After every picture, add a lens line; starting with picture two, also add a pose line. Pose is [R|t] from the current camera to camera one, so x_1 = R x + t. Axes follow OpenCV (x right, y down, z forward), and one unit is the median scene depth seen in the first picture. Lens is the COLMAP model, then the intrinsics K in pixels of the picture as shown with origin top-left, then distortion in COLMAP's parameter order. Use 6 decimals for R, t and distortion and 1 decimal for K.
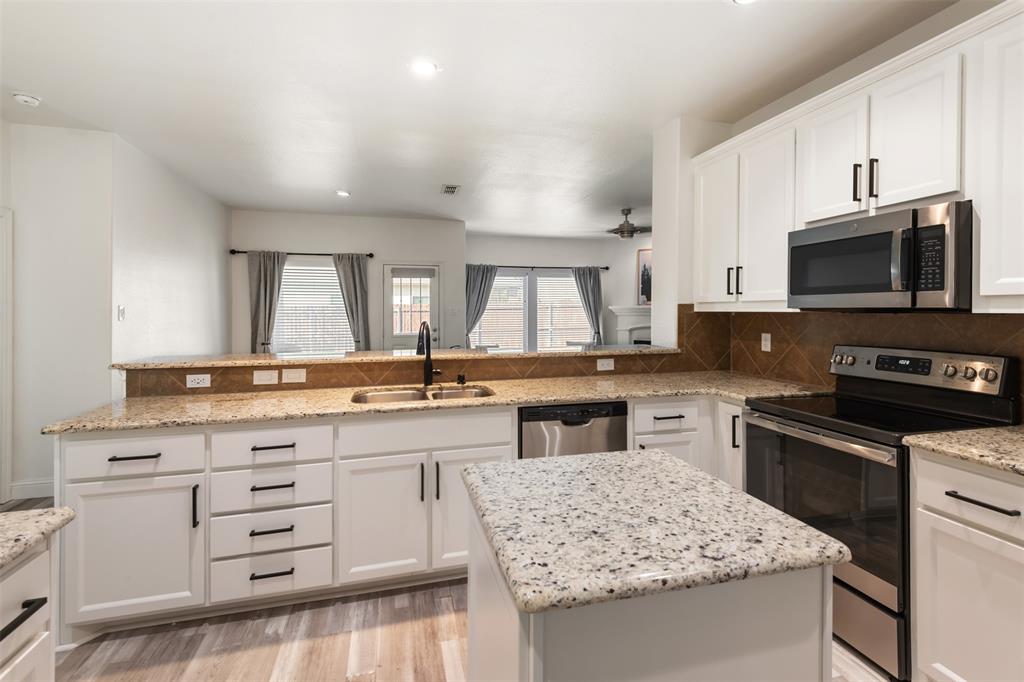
lens RADIAL K [[461.7, 0, 508.7], [0, 461.7, 315.2], [0, 0, 1]] dist [0.001932, 0.000217]
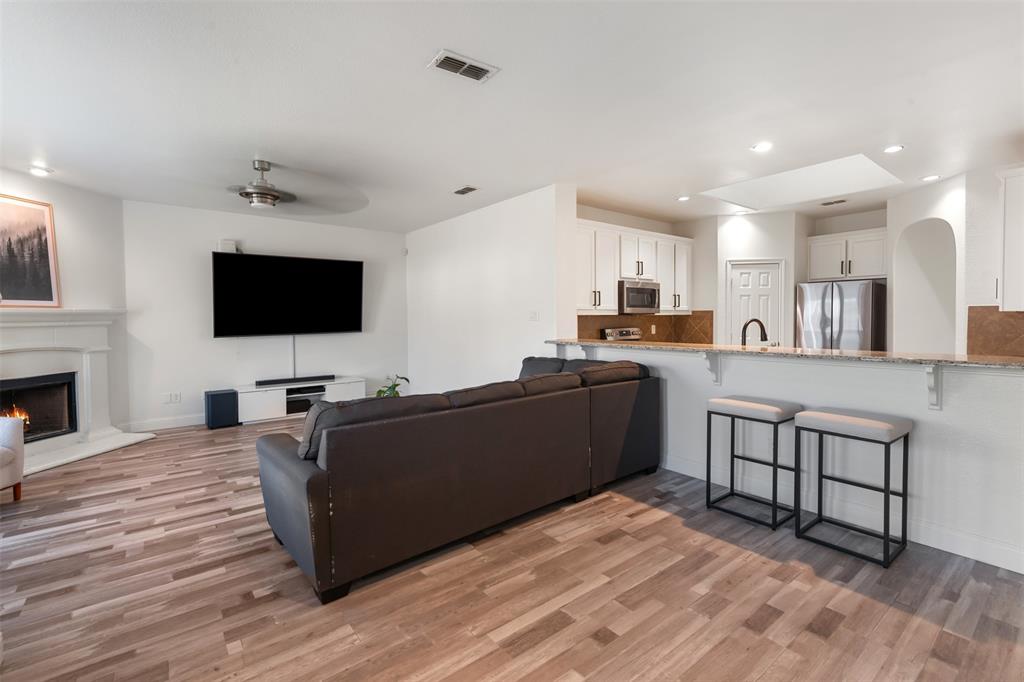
lens RADIAL K [[460.5, 0, 513.2], [0, 460.5, 331.0], [0, 0, 1]] dist [0.002025, 0.000326]
pose [[-0.419934, -0.017428, 0.907387, -1.049380], [0.019679, 0.999406, 0.028303, -0.000575], [-0.907341, 0.029742, -0.419341, 2.043427]]
